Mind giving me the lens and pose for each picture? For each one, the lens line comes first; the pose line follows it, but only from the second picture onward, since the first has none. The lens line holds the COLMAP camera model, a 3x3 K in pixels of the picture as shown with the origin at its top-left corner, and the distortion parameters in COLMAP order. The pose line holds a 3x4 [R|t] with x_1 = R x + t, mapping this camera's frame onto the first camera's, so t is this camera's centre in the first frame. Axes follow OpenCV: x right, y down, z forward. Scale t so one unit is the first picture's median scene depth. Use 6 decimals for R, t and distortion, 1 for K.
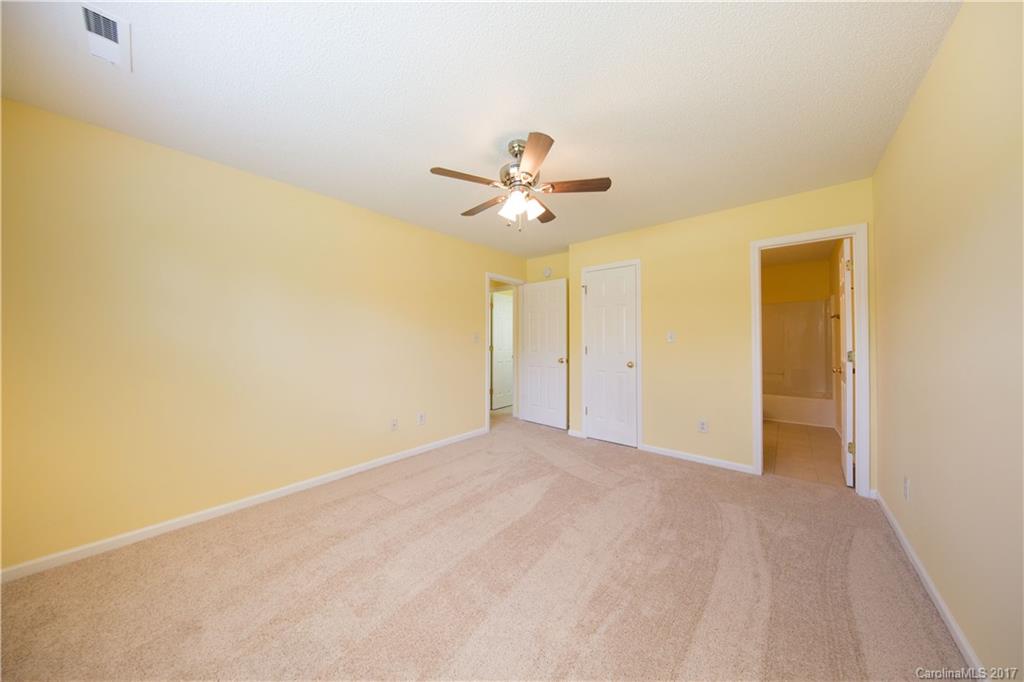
lens RADIAL K [[319.7, 0, 520.0], [0, 319.7, 337.8], [0, 0, 1]] dist [0.000221, -0.000003]
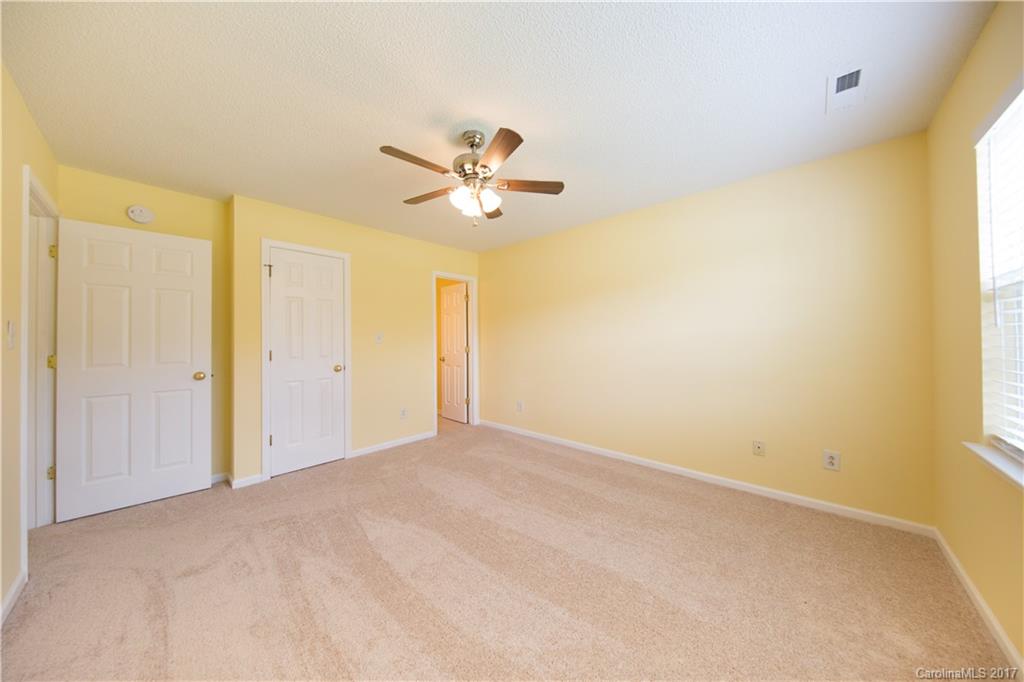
lens RADIAL K [[319.7, 0, 519.8], [0, 319.7, 340.1], [0, 0, 1]] dist [0.000221, -0.000003]
pose [[0.054036, 0.003012, 0.998534, -0.526090], [-0.003259, 0.999991, -0.002840, 0.005106], [-0.998534, -0.003100, 0.054045, 0.448079]]
